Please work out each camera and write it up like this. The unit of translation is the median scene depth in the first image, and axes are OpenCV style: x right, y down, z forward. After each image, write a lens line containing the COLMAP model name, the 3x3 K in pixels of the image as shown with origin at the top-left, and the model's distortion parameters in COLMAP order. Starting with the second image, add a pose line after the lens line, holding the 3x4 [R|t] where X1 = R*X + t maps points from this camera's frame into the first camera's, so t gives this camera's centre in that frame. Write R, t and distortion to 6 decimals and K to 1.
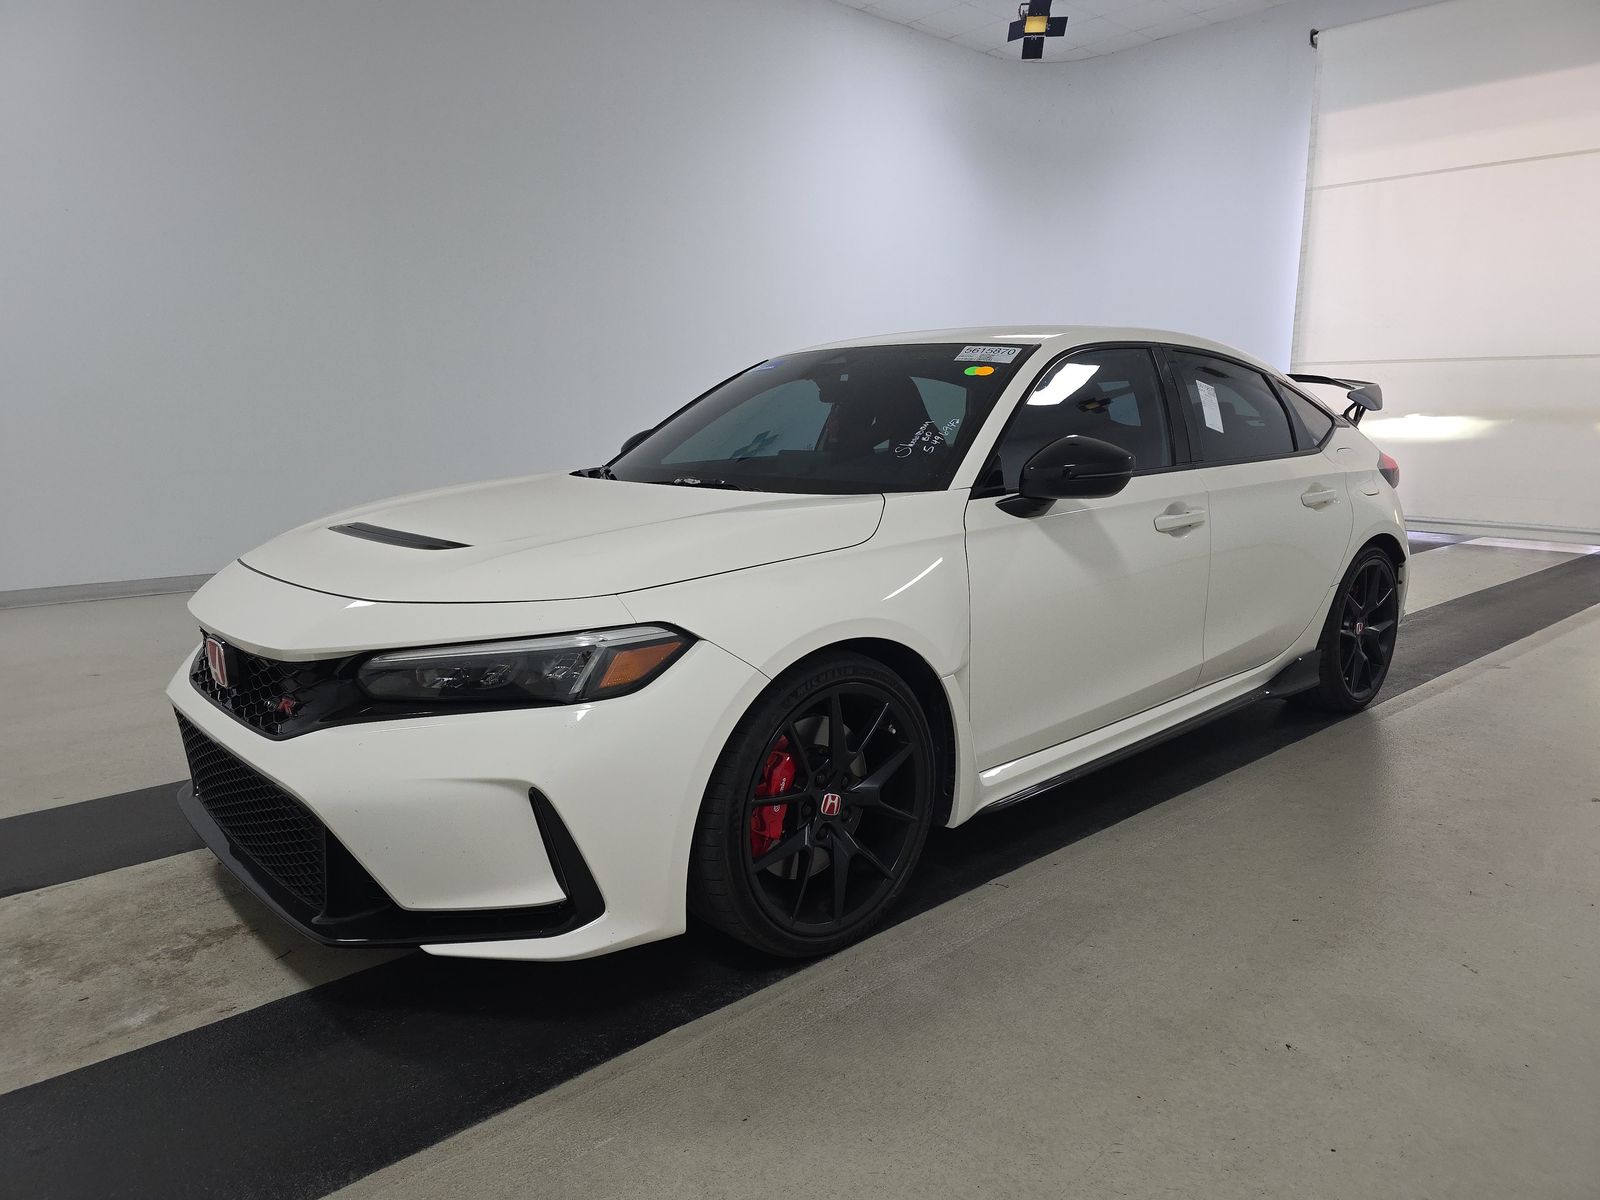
lens RADIAL K [[1070.5, 0, 794.6], [0, 1070.5, 606.4], [0, 0, 1]] dist [0.076101, -0.081992]
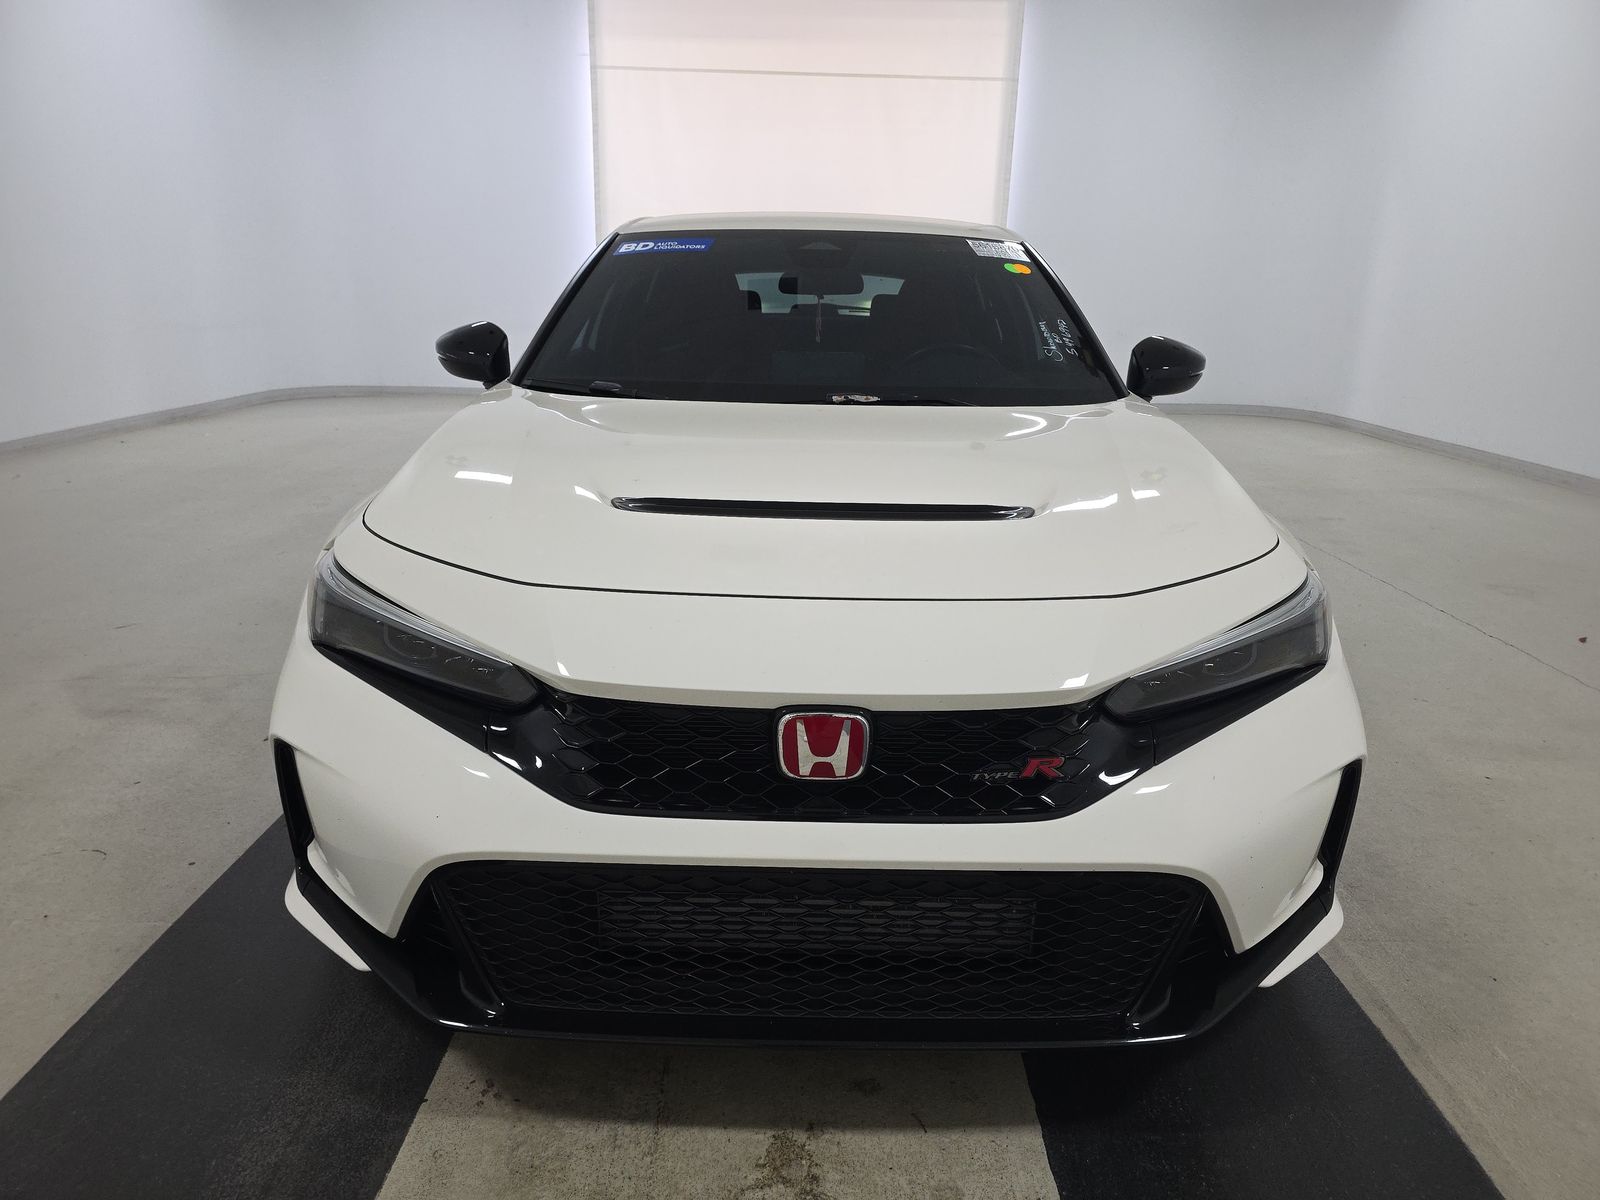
lens RADIAL K [[1070.5, 0, 794.6], [0, 1070.5, 606.4], [0, 0, 1]] dist [0.076101, -0.081992]
pose [[0.667300, -0.196277, 0.718461, -0.916200], [0.109628, 0.980028, 0.165913, -0.123695], [-0.736676, -0.031950, 0.675491, 0.571011]]
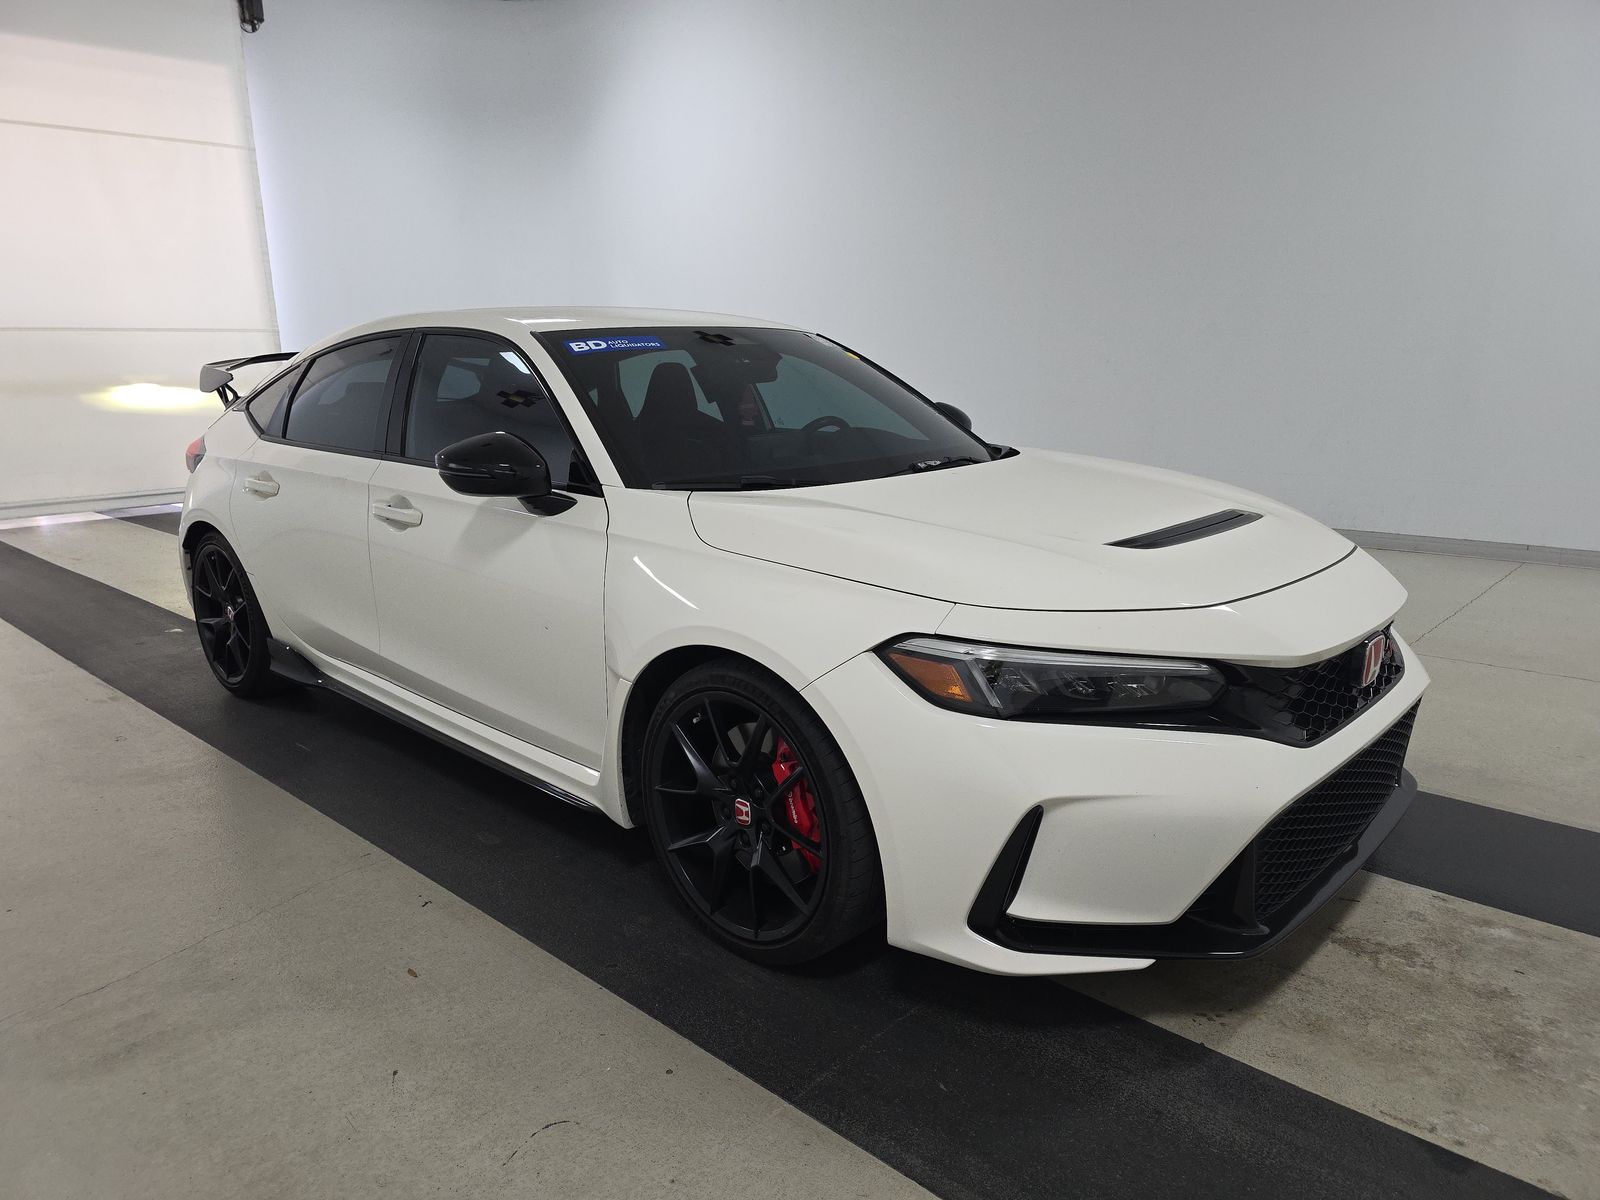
lens RADIAL K [[1070.5, 0, 794.6], [0, 1070.5, 606.4], [0, 0, 1]] dist [0.076101, -0.081992]
pose [[-0.085195, -0.226061, 0.970380, -1.345016], [0.197118, 0.950847, 0.238817, -0.310588], [-0.976671, 0.211625, -0.036447, 1.449685]]
